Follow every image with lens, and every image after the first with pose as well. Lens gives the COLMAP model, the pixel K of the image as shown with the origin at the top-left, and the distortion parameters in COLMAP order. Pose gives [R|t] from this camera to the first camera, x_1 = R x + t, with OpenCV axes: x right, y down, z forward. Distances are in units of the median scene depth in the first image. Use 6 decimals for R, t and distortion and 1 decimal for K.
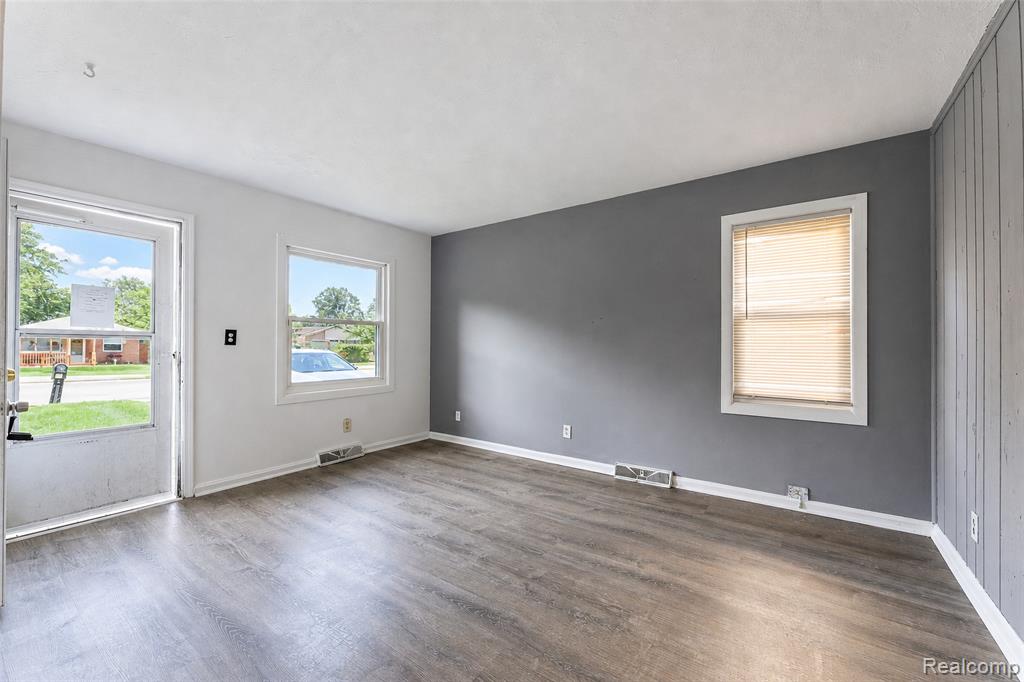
lens RADIAL K [[401.3, 0, 512.0], [0, 401.3, 341.0], [0, 0, 1]] dist [0.000846, 0.000115]
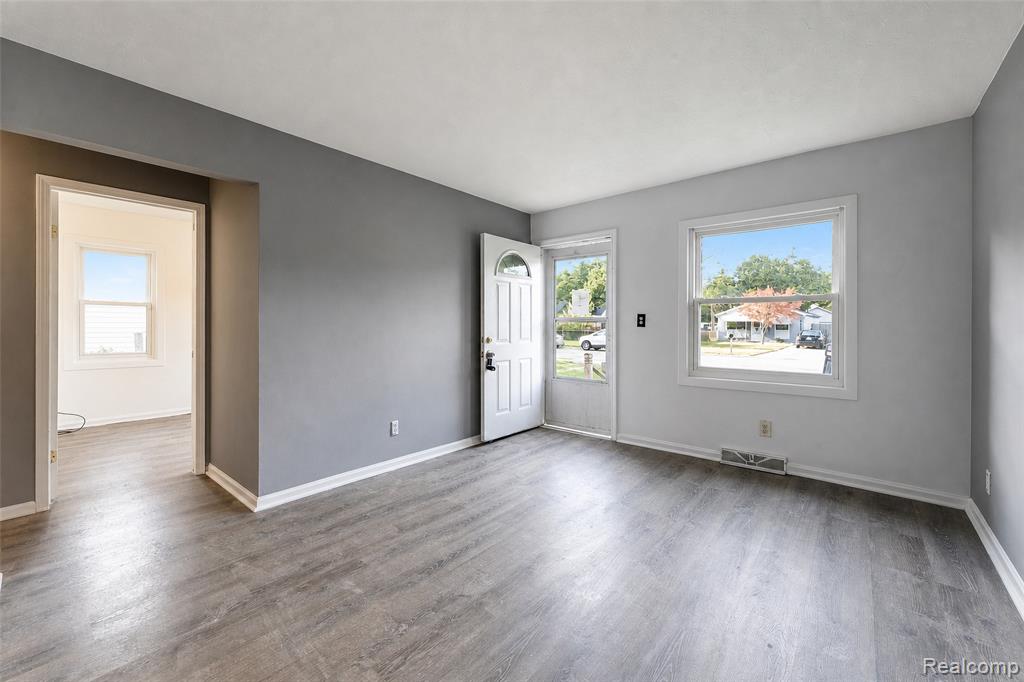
lens RADIAL K [[421.9, 0, 514.3], [0, 421.9, 325.9], [0, 0, 1]] dist [-0.001310, -0.000019]
pose [[-0.065799, -0.000855, -0.997833, 0.540148], [0.003572, 0.999993, -0.001092, 0.006842], [0.997827, -0.003636, -0.065795, 0.658363]]
